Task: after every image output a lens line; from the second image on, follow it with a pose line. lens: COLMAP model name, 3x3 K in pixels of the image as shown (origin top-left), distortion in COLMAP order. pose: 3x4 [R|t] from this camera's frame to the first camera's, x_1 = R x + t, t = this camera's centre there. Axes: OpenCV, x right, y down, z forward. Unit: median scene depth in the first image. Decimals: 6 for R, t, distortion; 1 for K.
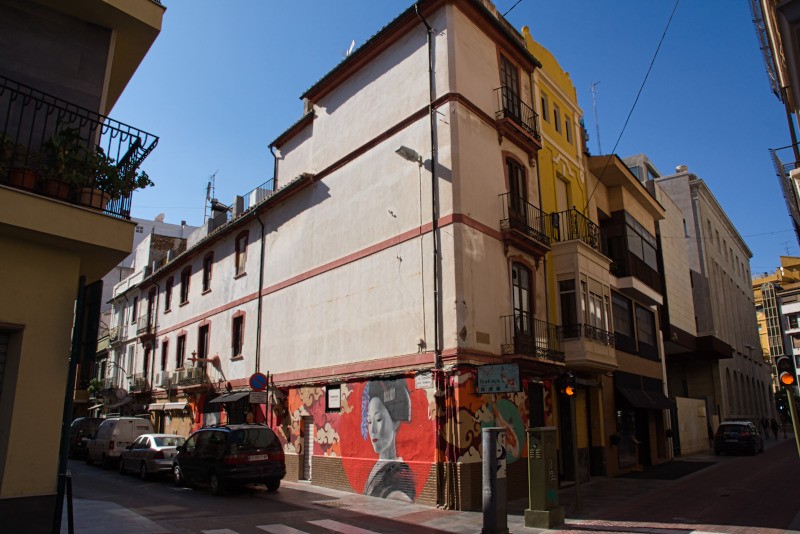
lens RADIAL K [[618.8, 0, 400.0], [0, 618.8, 267.0], [0, 0, 1]] dist [-0.163878, 0.117090]
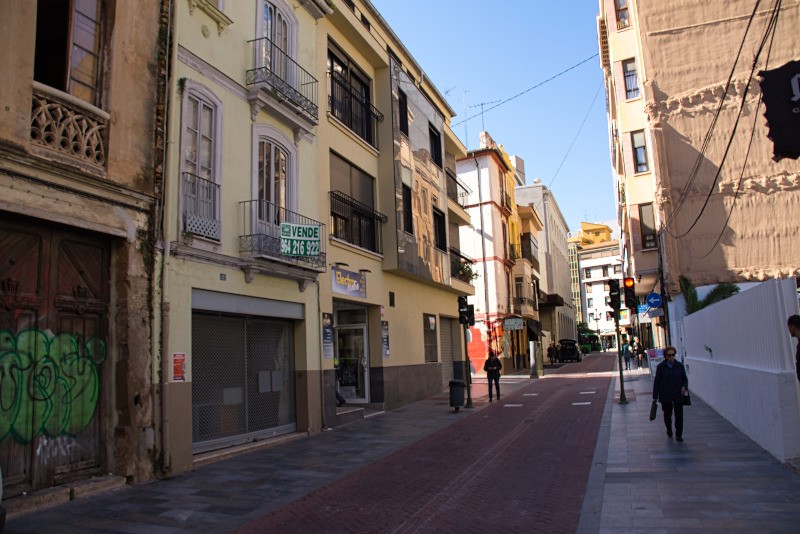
lens RADIAL K [[618.8, 0, 400.0], [0, 618.8, 267.0], [0, 0, 1]] dist [-0.163878, 0.117090]
pose [[0.953603, 0.008955, 0.300932, -0.328265], [-0.040651, 0.994234, 0.099231, -0.089289], [-0.298309, -0.106860, 0.948469, -0.389681]]
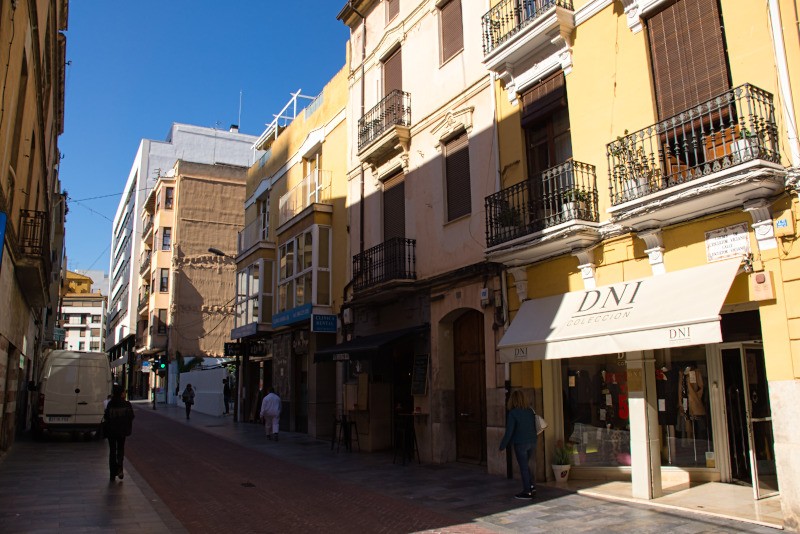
lens RADIAL K [[618.8, 0, 400.0], [0, 618.8, 267.0], [0, 0, 1]] dist [-0.163878, 0.117090]
pose [[0.396459, 0.170253, 0.902128, -0.793620], [-0.215601, 0.972438, -0.088771, -0.179645], [-0.892377, -0.159306, 0.422238, -0.760380]]
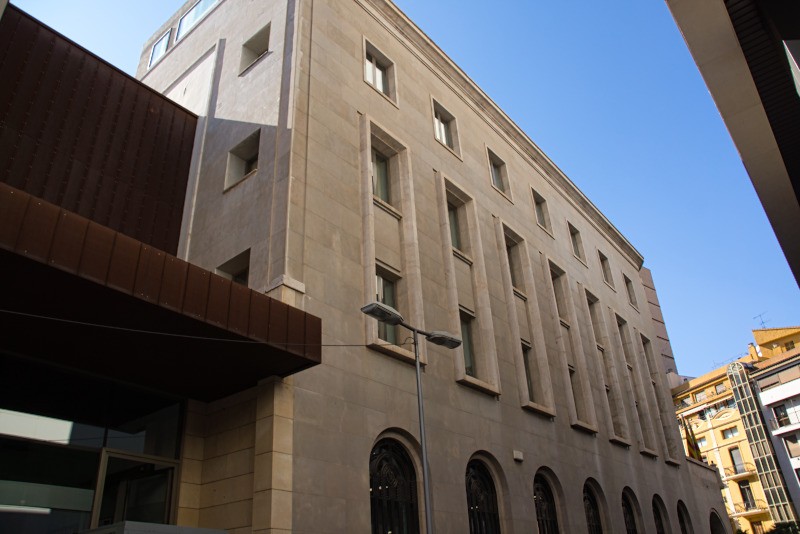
lens RADIAL K [[618.8, 0, 400.0], [0, 618.8, 267.0], [0, 0, 1]] dist [-0.163878, 0.117090]
pose [[0.998354, -0.057087, -0.005449, 0.565634], [0.053690, 0.963857, -0.260953, 0.176908], [0.020149, 0.260231, 0.965336, 0.696592]]
